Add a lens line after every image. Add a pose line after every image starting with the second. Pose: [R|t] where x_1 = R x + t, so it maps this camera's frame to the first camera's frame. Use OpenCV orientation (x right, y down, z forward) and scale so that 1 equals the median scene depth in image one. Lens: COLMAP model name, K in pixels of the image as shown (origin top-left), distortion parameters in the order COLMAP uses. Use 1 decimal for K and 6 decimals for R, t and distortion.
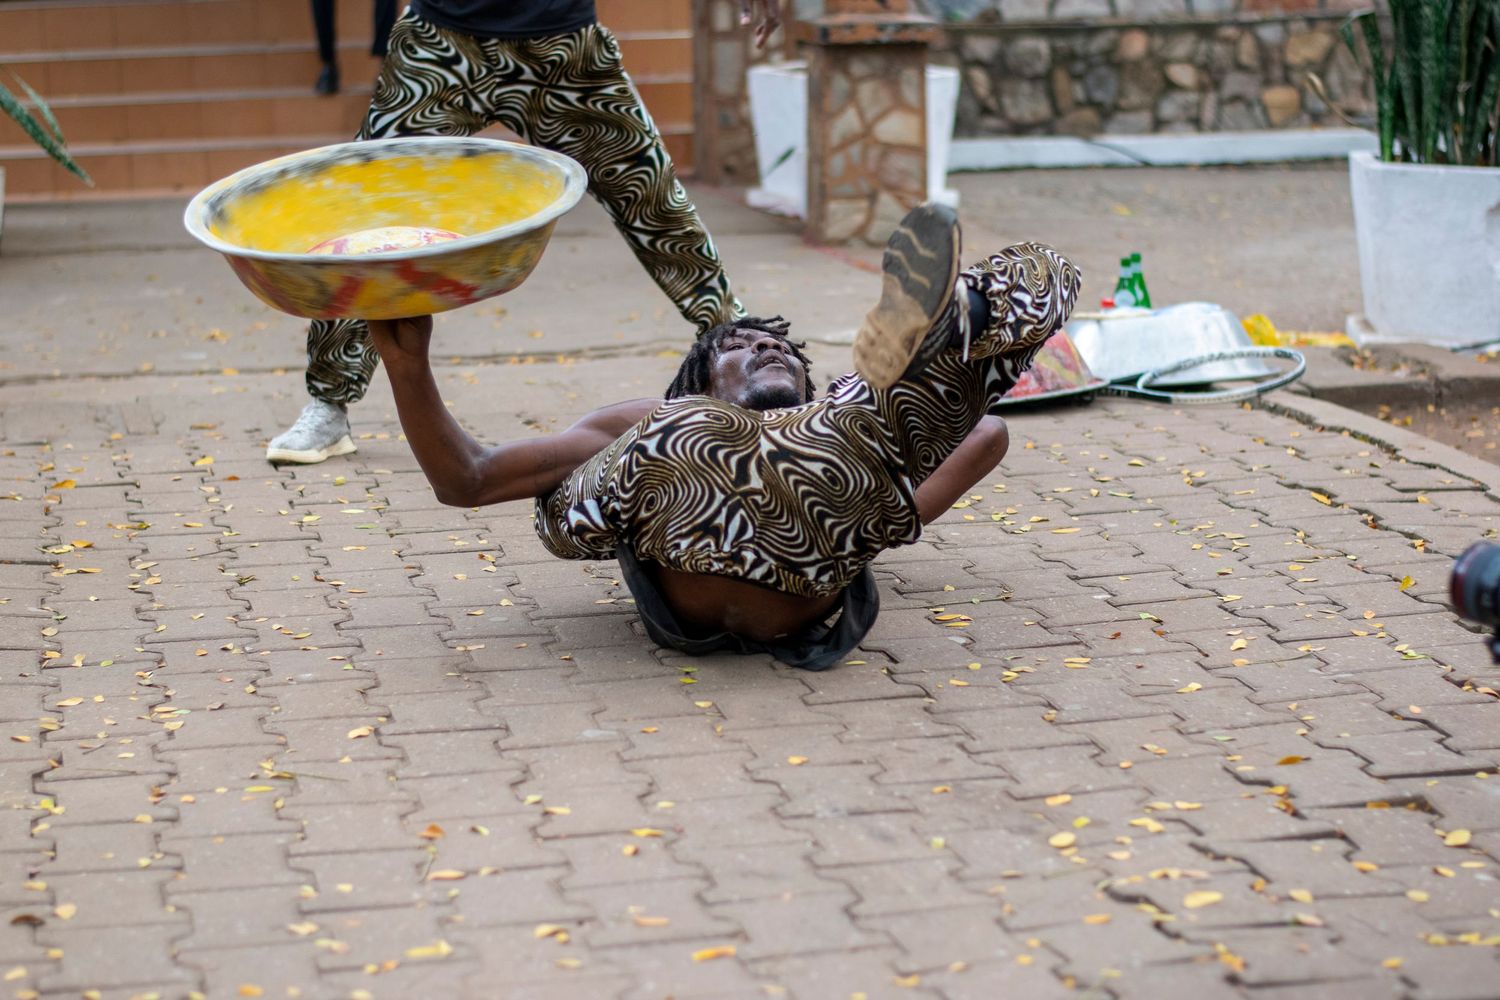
lens RADIAL K [[3250.0, 0, 752.1], [0, 3250.0, 497.2], [0, 0, 1]] dist [-0.096439, 0.000000]
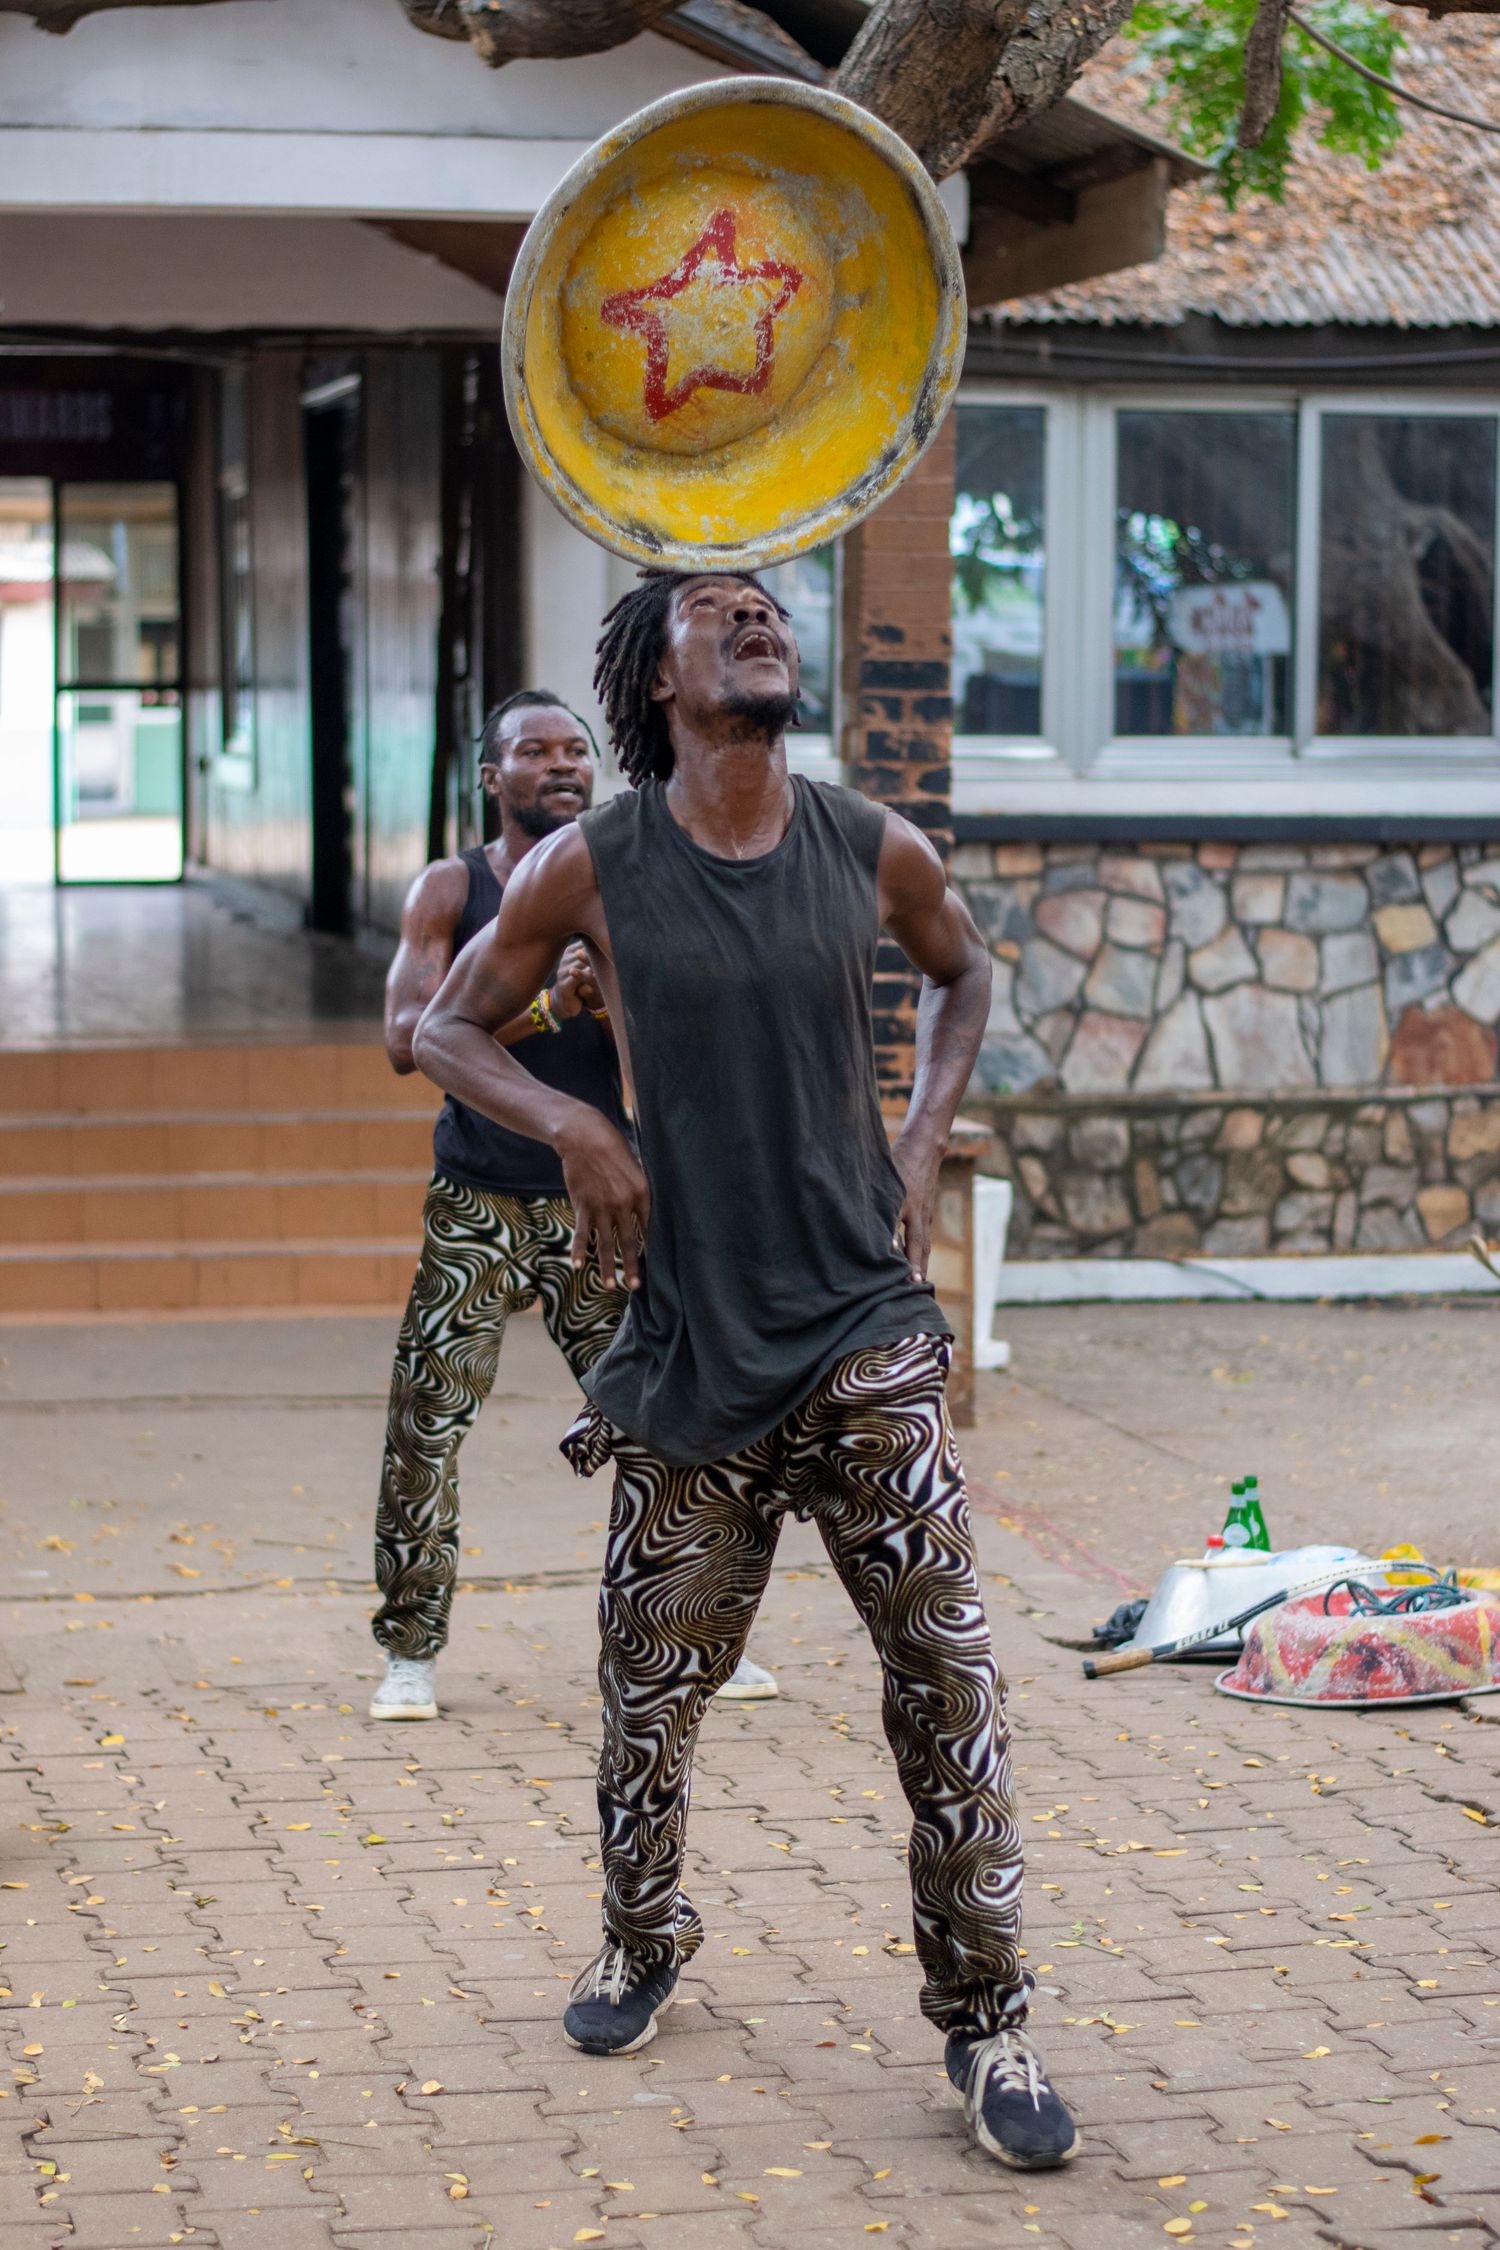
lens RADIAL K [[4875.0, 0, 747.1], [0, 4875.0, 1128.9], [0, 0, 1]] dist [-0.096439, 0.000000]
pose [[0.999703, 0.017704, 0.016743, -0.038520], [-0.015661, 0.993224, -0.115158, -0.030172], [-0.018669, 0.114861, 0.993206, -0.278175]]
